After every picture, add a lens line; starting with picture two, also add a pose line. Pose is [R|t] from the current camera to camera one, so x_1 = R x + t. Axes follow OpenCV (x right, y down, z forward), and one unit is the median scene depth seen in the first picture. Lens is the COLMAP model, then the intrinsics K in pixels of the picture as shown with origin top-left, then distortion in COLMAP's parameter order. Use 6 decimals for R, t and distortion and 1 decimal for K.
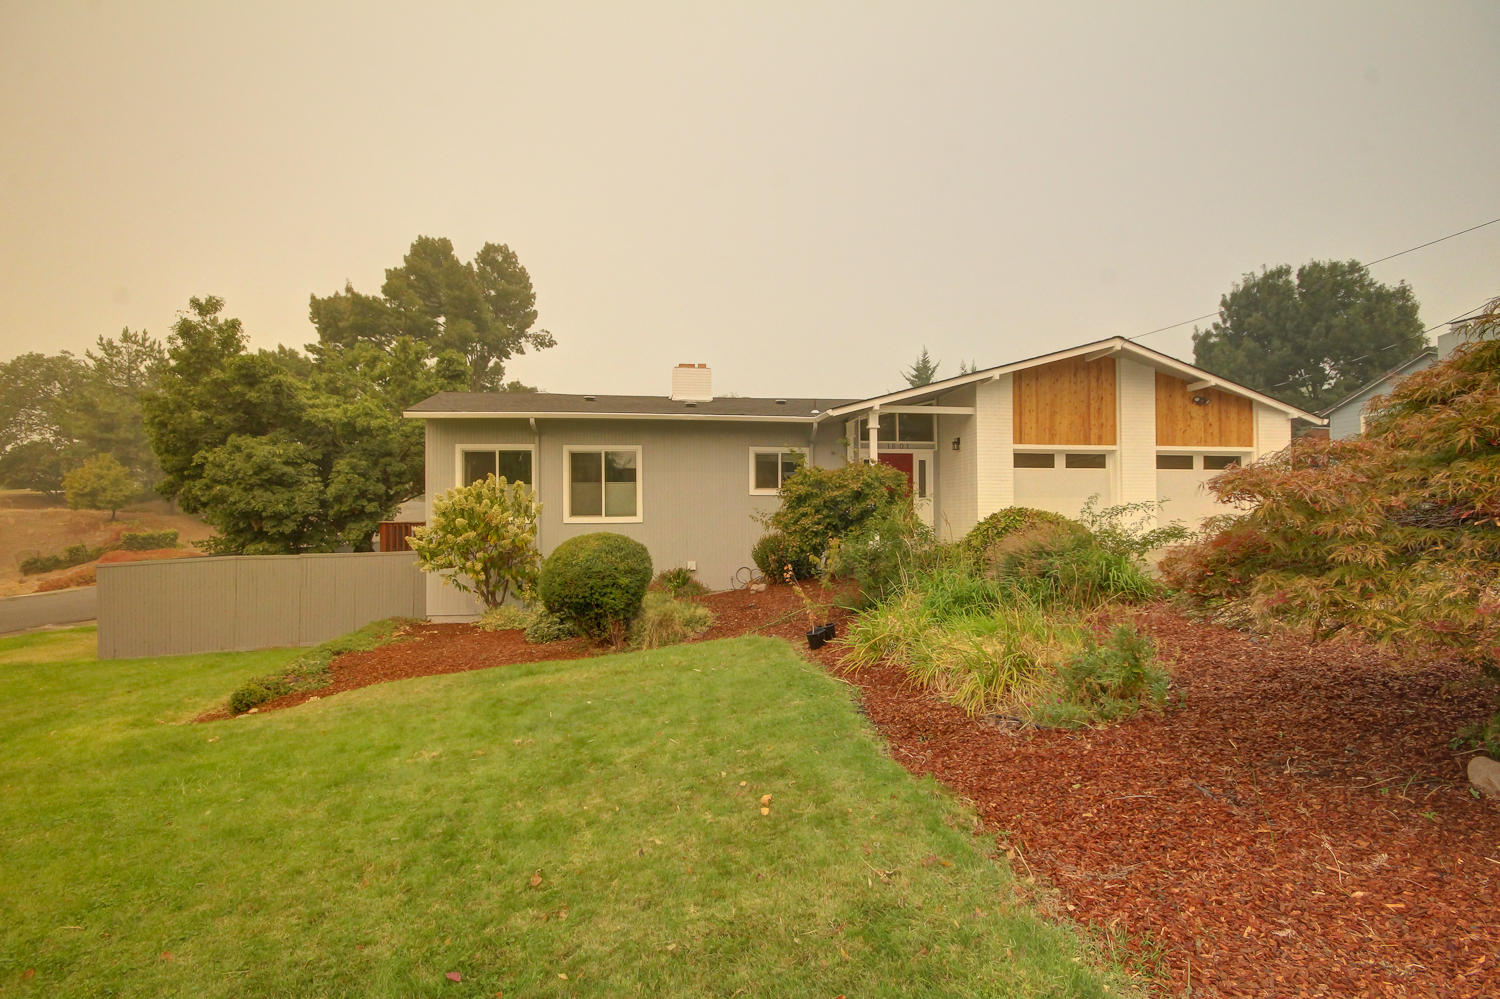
lens RADIAL K [[705.7, 0, 750.9], [0, 705.7, 508.0], [0, 0, 1]] dist [-0.001934, -0.000040]
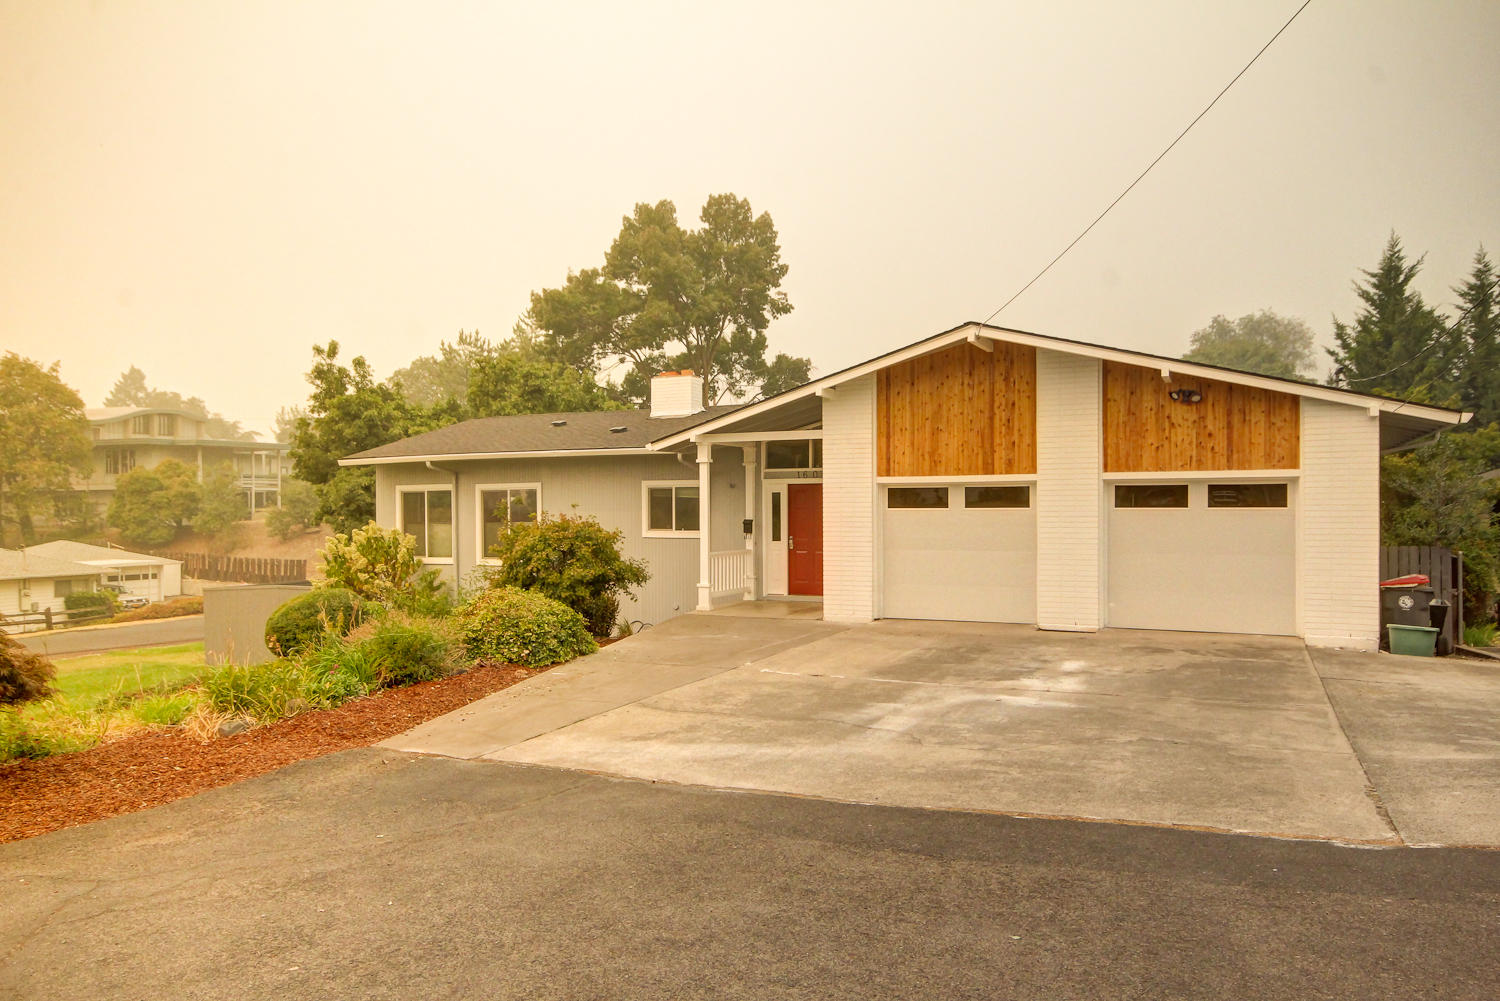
lens RADIAL K [[1071.2, 0, 751.2], [0, 1071.2, 500.7], [0, 0, 1]] dist [-0.005800, -0.000486]
pose [[0.816873, -0.002644, -0.576812, 0.874998], [0.008999, 0.999926, 0.008160, -0.073906], [0.576748, -0.011857, 0.816836, 0.021402]]
